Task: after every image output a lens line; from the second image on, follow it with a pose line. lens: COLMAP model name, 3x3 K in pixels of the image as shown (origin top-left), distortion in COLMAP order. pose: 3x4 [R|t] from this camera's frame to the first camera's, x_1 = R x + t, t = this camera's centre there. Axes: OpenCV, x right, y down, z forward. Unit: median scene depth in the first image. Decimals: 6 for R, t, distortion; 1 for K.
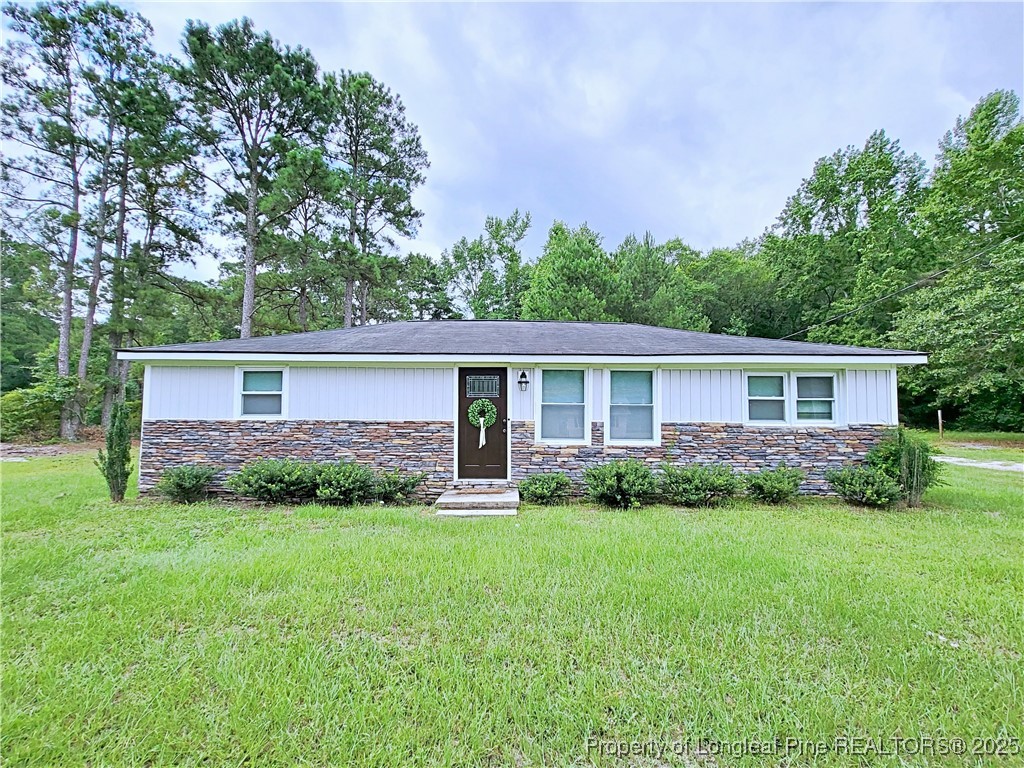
lens RADIAL K [[464.7, 0, 515.2], [0, 464.7, 385.9], [0, 0, 1]] dist [0.000984, -0.000974]
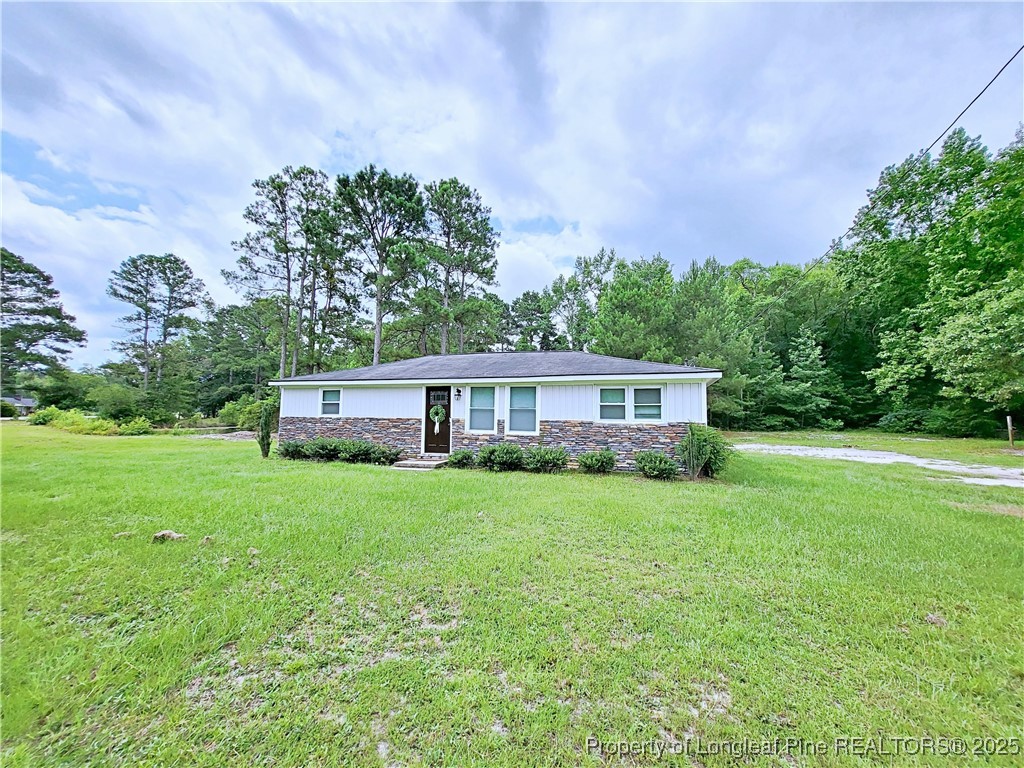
lens RADIAL K [[399.2, 0, 518.9], [0, 399.2, 384.6], [0, 0, 1]] dist [0.003138, -0.001141]
pose [[0.954603, -0.018550, -0.297303, 0.629209], [0.011101, 0.999581, -0.026726, -0.004133], [0.297674, 0.022212, 0.954409, -0.280377]]
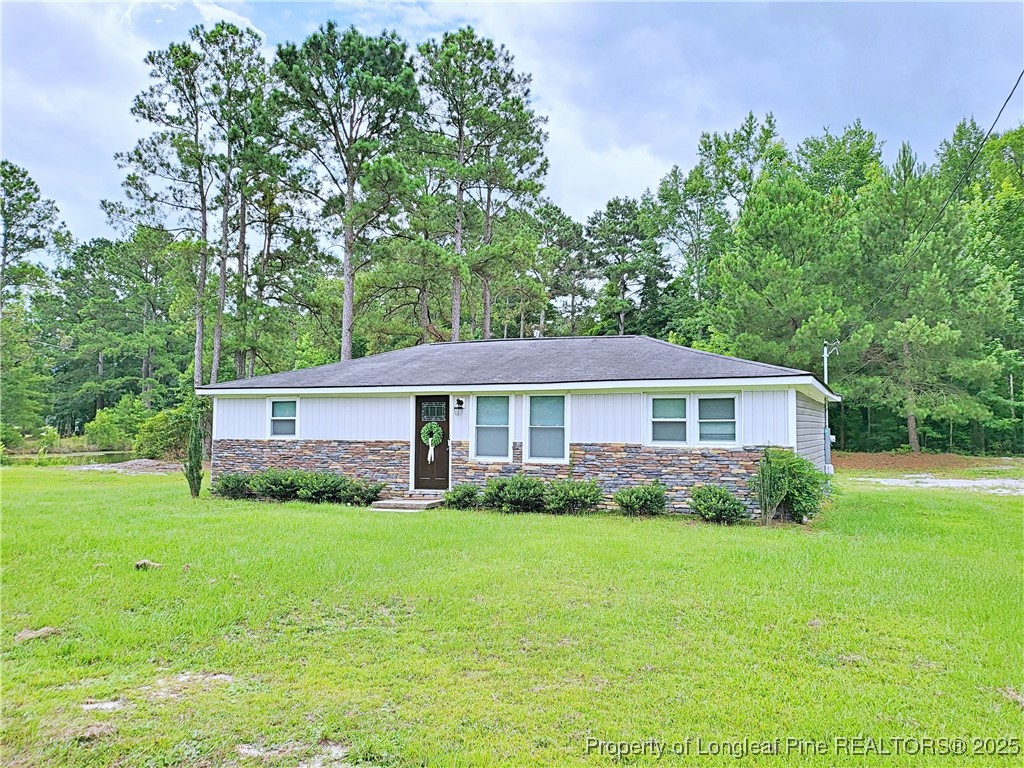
lens RADIAL K [[773.2, 0, 541.8], [0, 773.2, 383.6], [0, 0, 1]] dist [0.050190, -0.056596]
pose [[0.920492, -0.024348, -0.390003, 0.947186], [0.024129, 0.999694, -0.005461, -0.051190], [0.390017, -0.004383, 0.920797, -0.692856]]
